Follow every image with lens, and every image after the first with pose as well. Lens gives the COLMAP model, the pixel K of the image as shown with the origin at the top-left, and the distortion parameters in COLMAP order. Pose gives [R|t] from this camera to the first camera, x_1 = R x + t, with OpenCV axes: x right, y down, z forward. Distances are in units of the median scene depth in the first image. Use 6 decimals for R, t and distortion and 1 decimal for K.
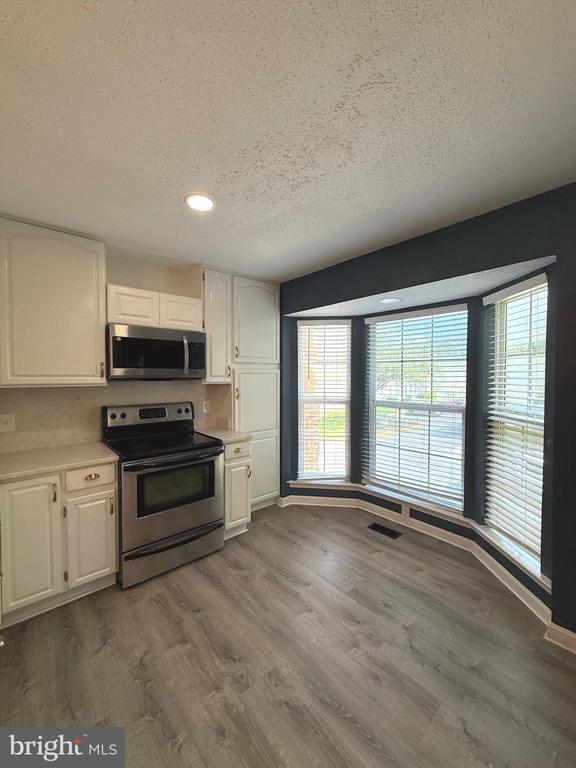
lens RADIAL K [[306.3, 0, 286.8], [0, 306.3, 381.3], [0, 0, 1]] dist [-0.001192, 0.000440]
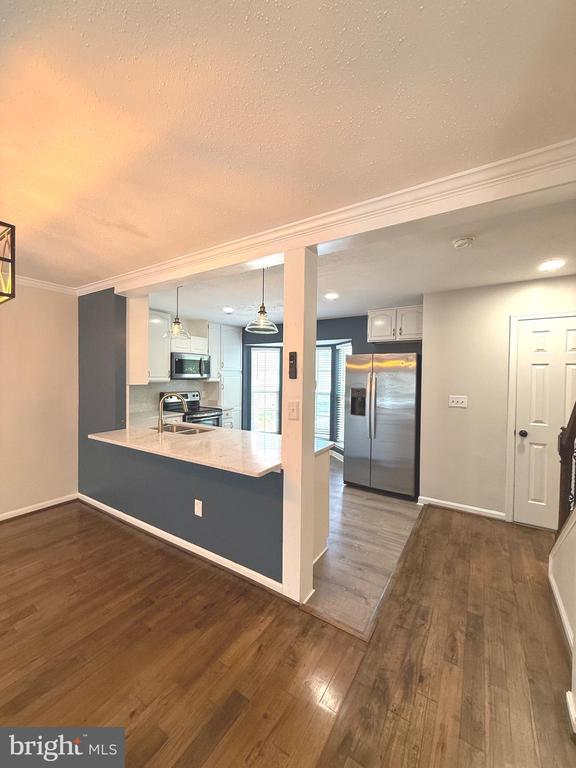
lens RADIAL K [[306.3, 0, 286.8], [0, 306.3, 381.3], [0, 0, 1]] dist [-0.001192, 0.000440]
pose [[0.959886, 0.006059, 0.280324, -0.336750], [-0.006209, 0.999981, -0.000354, 0.004743], [-0.280320, -0.001401, 0.959906, -1.007139]]
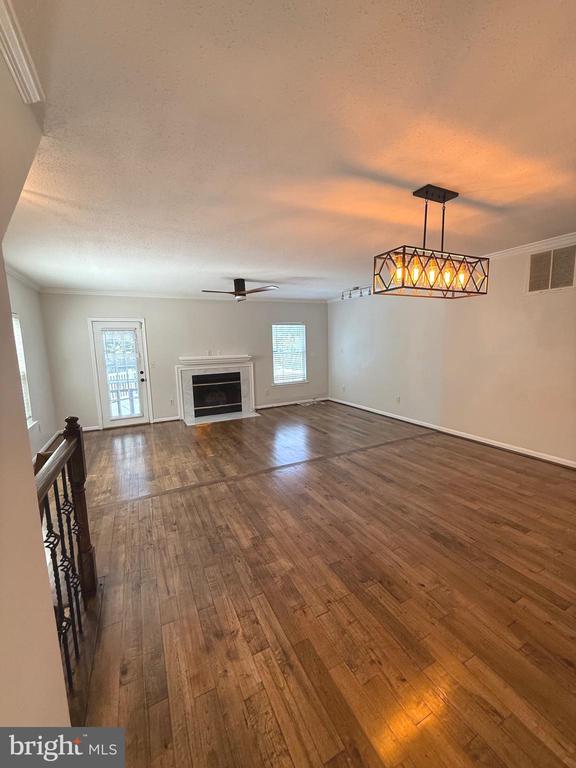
lens RADIAL K [[306.3, 0, 286.8], [0, 306.3, 381.3], [0, 0, 1]] dist [-0.001192, 0.000440]
pose [[-0.250507, 0.131338, -0.959164, 0.194126], [0.006826, 0.990970, 0.133910, 0.014638], [0.968091, 0.026998, -0.249142, -0.611360]]
